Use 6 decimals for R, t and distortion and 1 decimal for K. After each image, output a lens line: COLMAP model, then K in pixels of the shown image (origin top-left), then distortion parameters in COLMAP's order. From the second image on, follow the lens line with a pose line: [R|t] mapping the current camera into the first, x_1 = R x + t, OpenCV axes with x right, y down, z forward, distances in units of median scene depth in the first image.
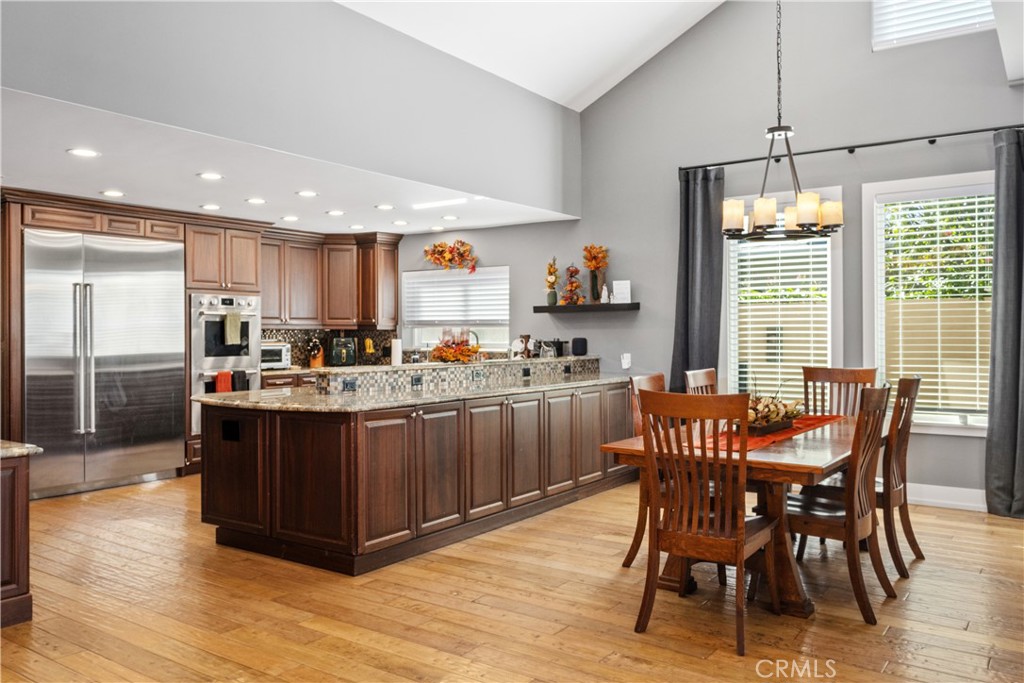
lens RADIAL K [[801.6, 0, 485.8], [0, 801.6, 340.3], [0, 0, 1]] dist [-0.008733, -0.001171]
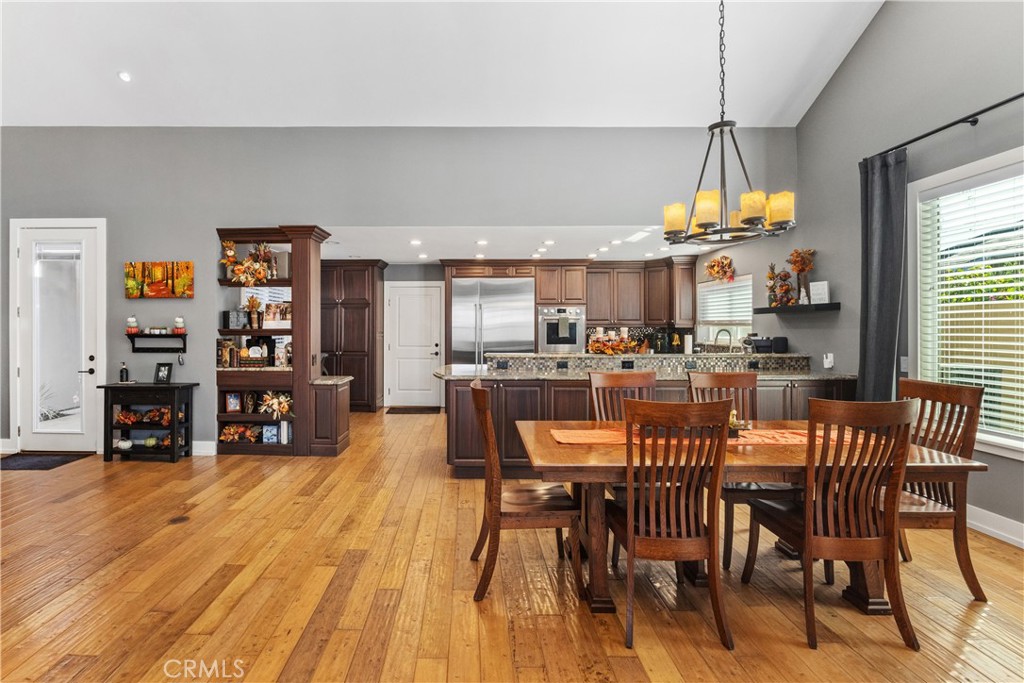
lens RADIAL K [[513.1, 0, 452.6], [0, 513.1, 328.6], [0, 0, 1]] dist [-0.001999, -0.000254]
pose [[0.557176, 0.004363, -0.830383, 0.427876], [-0.006453, 0.999979, 0.000924, -0.011619], [0.830370, 0.004843, 0.557192, 0.234057]]
